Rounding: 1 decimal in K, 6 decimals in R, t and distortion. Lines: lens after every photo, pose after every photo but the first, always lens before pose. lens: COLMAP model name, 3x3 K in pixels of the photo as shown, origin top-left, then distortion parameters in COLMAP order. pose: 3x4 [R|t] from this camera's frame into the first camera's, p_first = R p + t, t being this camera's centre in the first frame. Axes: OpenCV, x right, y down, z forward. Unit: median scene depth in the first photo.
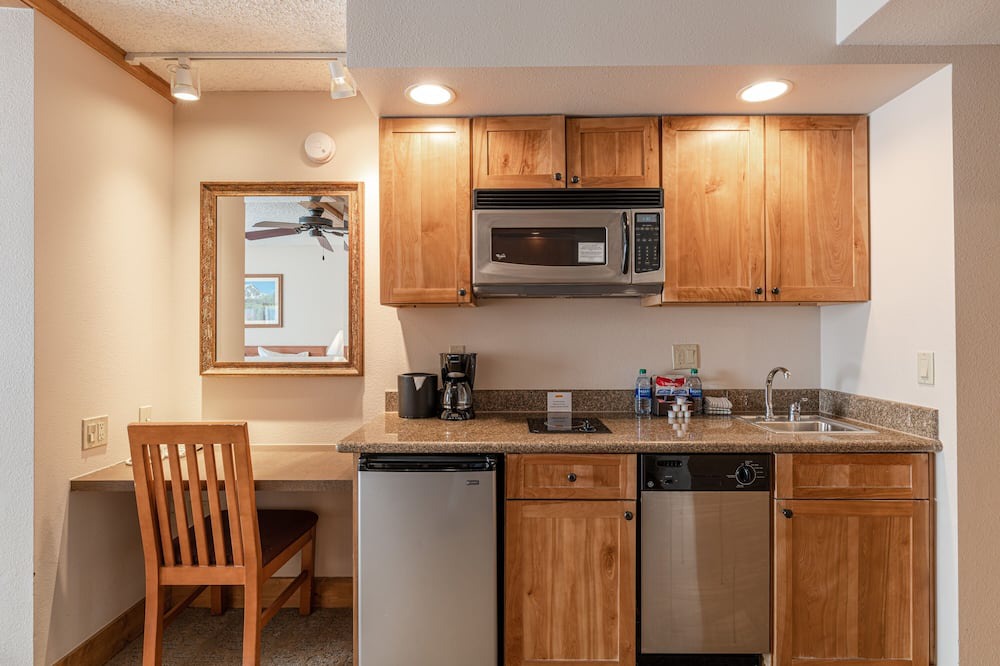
lens RADIAL K [[498.7, 0, 502.1], [0, 498.7, 330.3], [0, 0, 1]] dist [-0.004041, -0.000578]
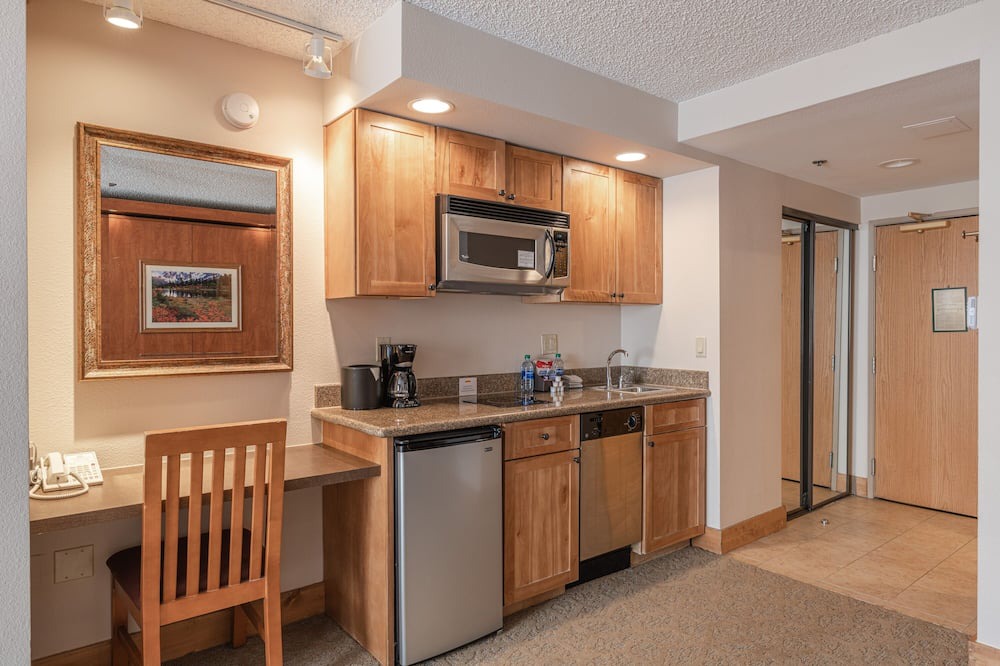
lens RADIAL K [[611.5, 0, 501.4], [0, 611.5, 330.0], [0, 0, 1]] dist [-0.003018, -0.000241]
pose [[0.780748, -0.002678, 0.624840, -0.792266], [-0.004102, 0.999947, 0.009411, 0.004094], [-0.624832, -0.009911, 0.780696, -0.135370]]
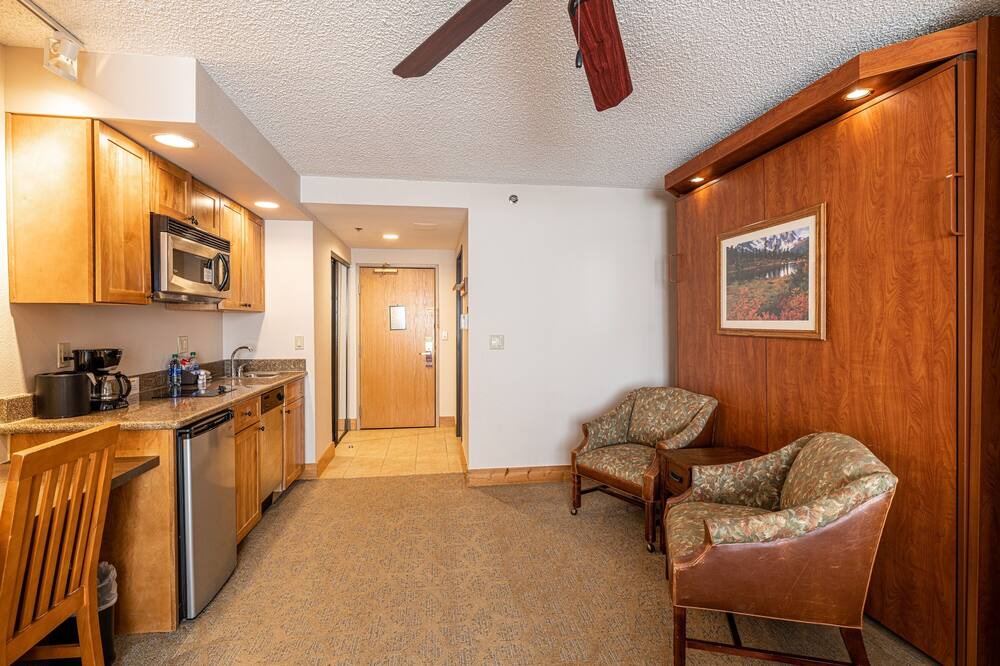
lens RADIAL K [[480.0, 0, 502.9], [0, 480.0, 330.0], [0, 0, 1]] dist [-0.001006, -0.000020]
pose [[-0.147958, -0.011273, 0.988929, -1.355417], [-0.003070, 0.999935, 0.010939, -0.009624], [-0.988989, -0.001417, -0.147983, 0.327697]]
